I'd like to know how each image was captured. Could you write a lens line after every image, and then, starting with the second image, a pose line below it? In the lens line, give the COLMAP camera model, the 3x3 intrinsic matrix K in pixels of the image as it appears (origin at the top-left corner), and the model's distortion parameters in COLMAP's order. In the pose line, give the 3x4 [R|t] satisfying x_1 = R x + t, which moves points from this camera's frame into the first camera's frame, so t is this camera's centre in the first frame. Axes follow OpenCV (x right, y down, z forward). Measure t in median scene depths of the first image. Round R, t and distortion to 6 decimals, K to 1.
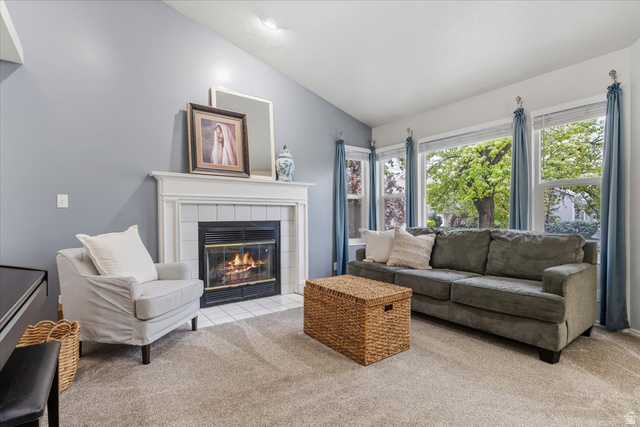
lens RADIAL K [[314.3, 0, 319.7], [0, 314.3, 220.7], [0, 0, 1]] dist [0.025603, 0.000174]
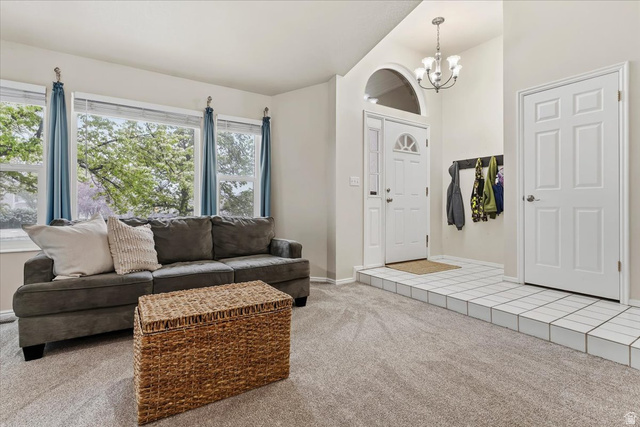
lens RADIAL K [[306.0, 0, 320.0], [0, 306.0, 213.5], [0, 0, 1]] dist [0.020662, 0.000800]
pose [[0.074800, -0.017975, 0.997037, -0.486508], [0.011121, 0.999790, 0.017190, 0.005966], [-0.997137, 0.009802, 0.074984, 0.622260]]
